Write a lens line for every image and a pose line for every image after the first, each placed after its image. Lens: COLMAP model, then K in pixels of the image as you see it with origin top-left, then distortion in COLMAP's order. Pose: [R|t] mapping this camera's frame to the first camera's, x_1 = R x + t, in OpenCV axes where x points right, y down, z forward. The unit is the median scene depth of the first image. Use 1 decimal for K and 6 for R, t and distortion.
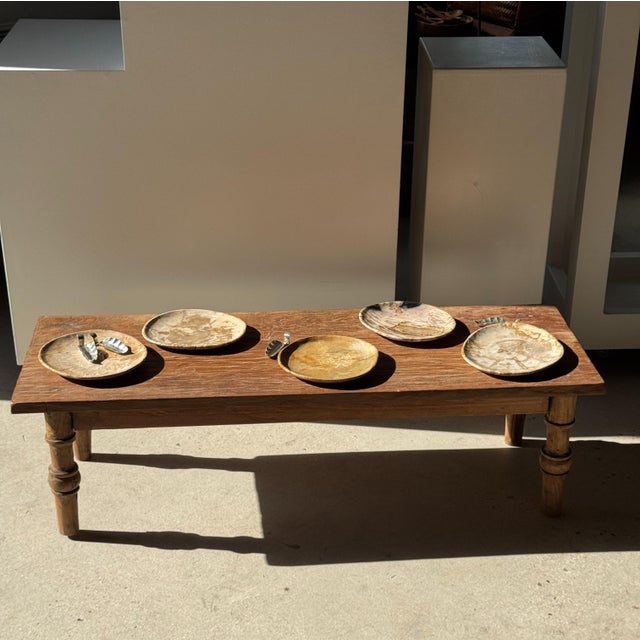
lens RADIAL K [[1195.1, 0, 334.6], [0, 1195.1, 349.5], [0, 0, 1]] dist [0.149513, 0.006809]
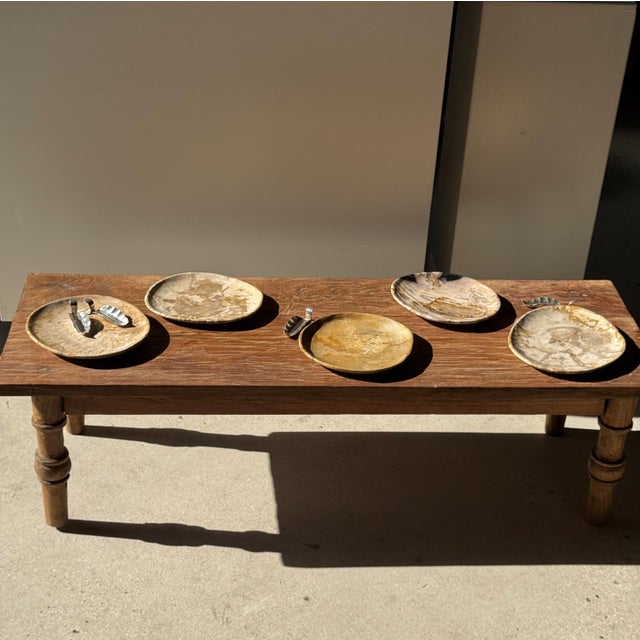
lens RADIAL K [[1197.2, 0, 327.3], [0, 1197.2, 366.6], [0, 0, 1]] dist [0.156292, -0.050604]
pose [[0.999007, 0.044517, -0.001897, -0.023434], [-0.044123, 0.994301, 0.097053, -0.058148], [0.006207, -0.096873, 0.995277, 0.121865]]
